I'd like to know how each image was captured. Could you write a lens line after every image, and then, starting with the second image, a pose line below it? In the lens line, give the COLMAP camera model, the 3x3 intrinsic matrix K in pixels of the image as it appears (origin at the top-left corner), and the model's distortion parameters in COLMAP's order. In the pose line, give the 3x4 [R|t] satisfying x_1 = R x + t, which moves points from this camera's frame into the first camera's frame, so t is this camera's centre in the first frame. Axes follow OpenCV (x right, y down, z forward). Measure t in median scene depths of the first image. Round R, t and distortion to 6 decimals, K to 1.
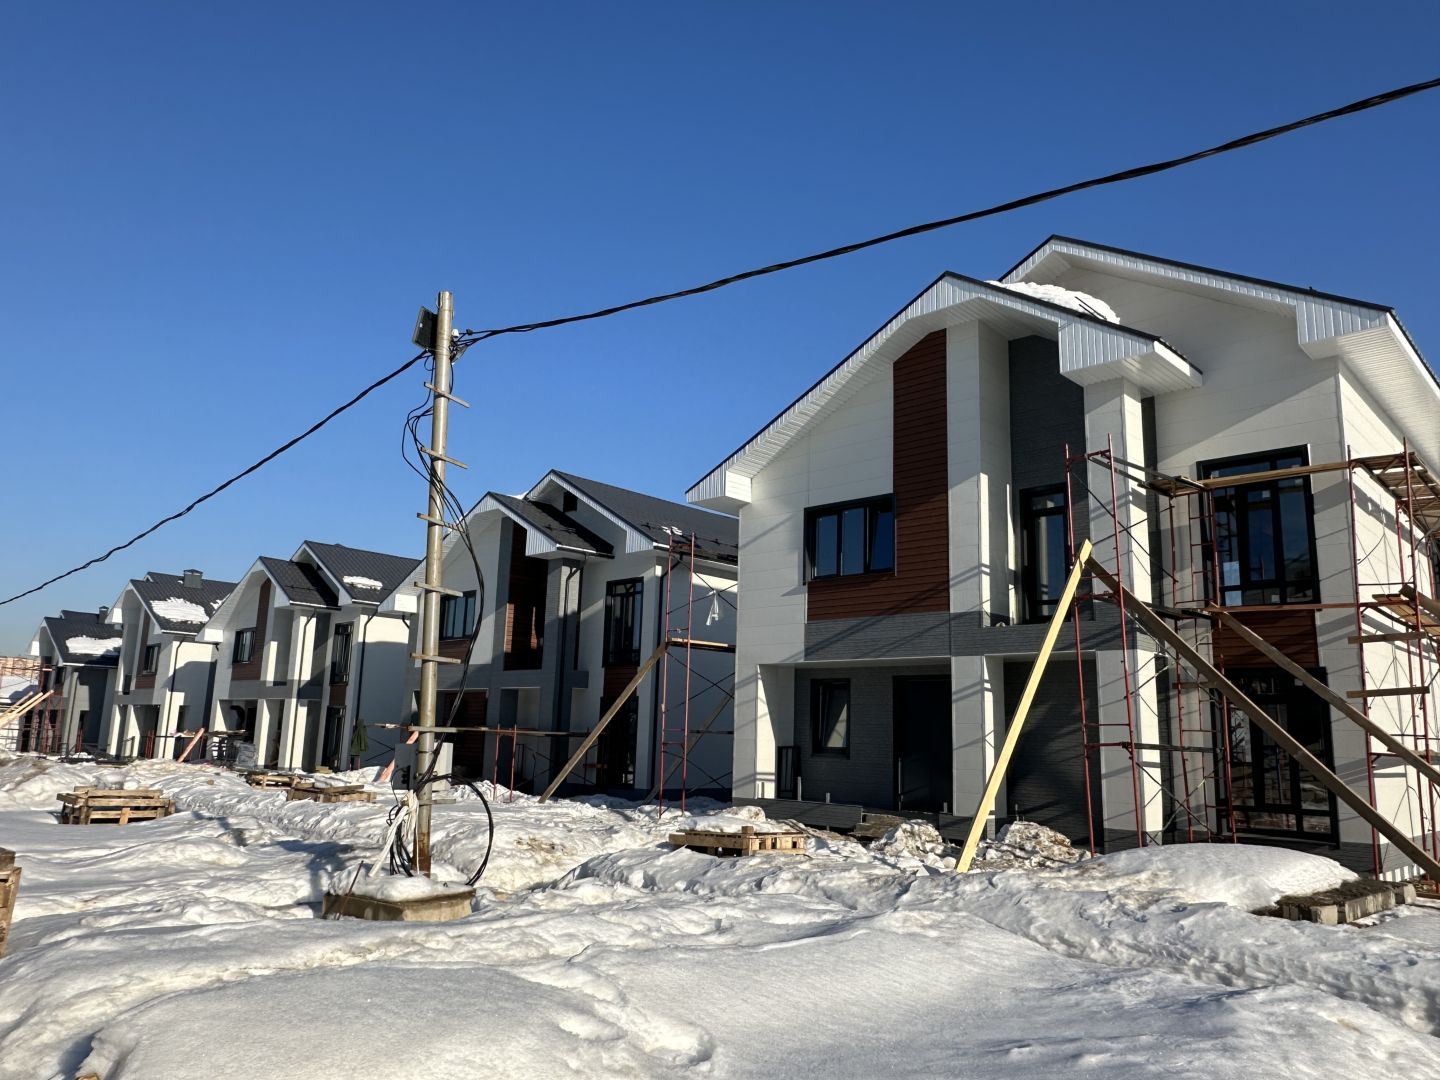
lens RADIAL K [[990.7, 0, 715.0], [0, 990.7, 541.7], [0, 0, 1]] dist [0.014420, -0.018588]
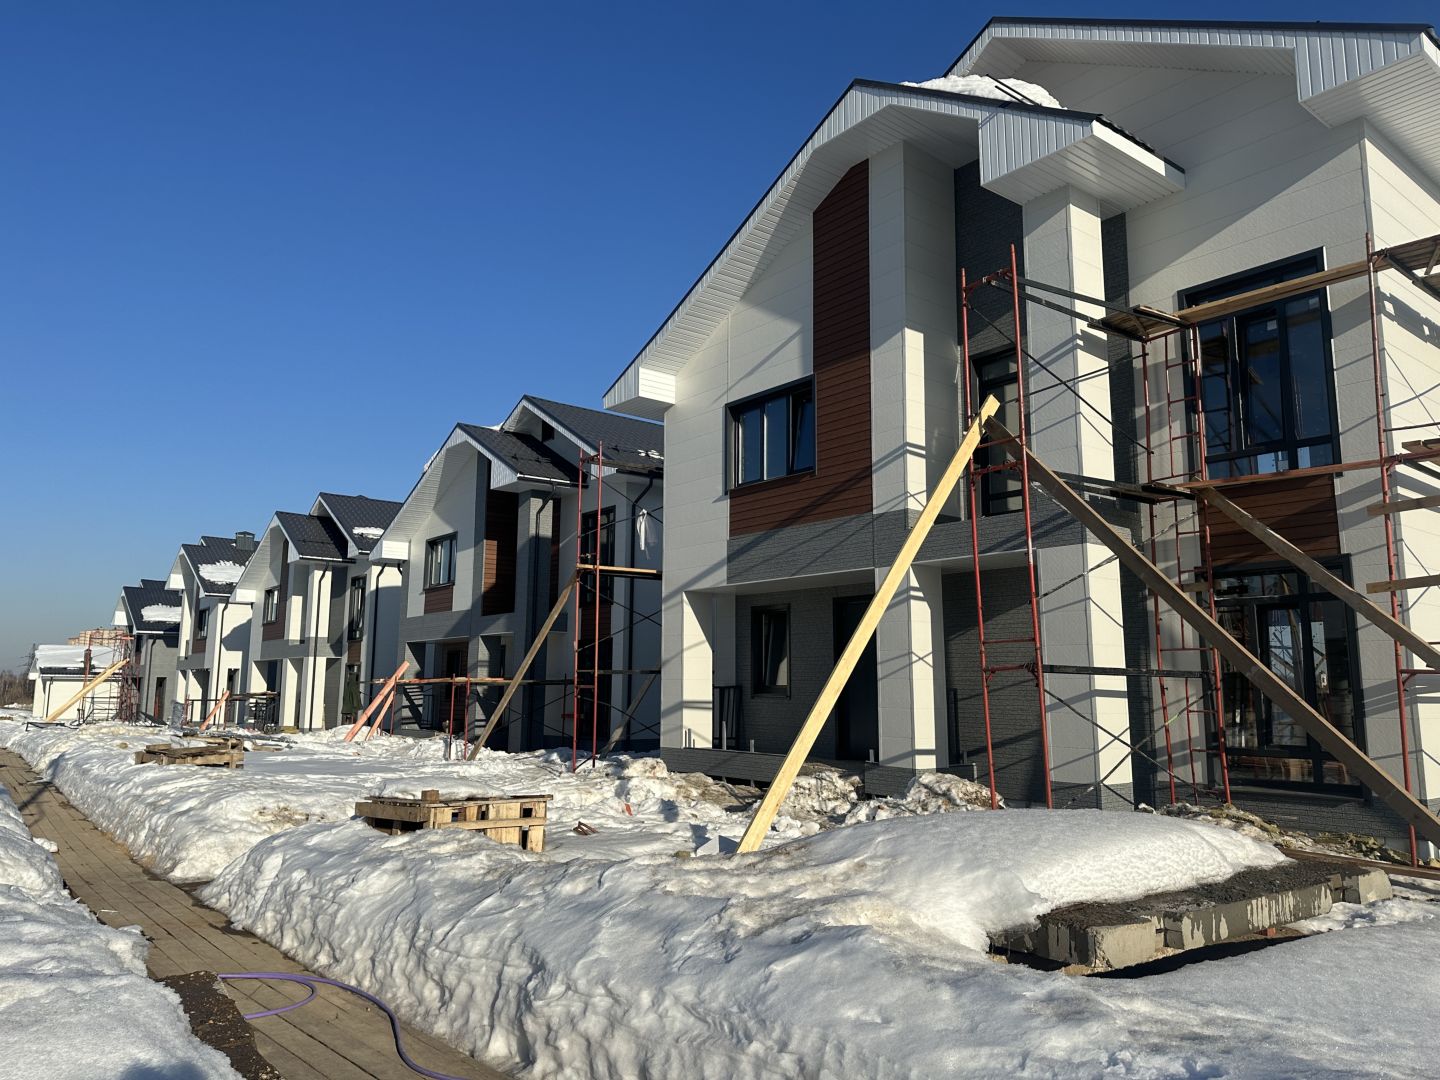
lens RADIAL K [[990.7, 0, 724.2], [0, 990.7, 541.1], [0, 0, 1]] dist [0.014420, -0.018588]
pose [[0.990073, -0.048886, -0.131777, 0.236839], [0.055229, 0.997463, 0.044914, 0.054574], [0.129247, -0.051746, 0.990261, 0.208727]]
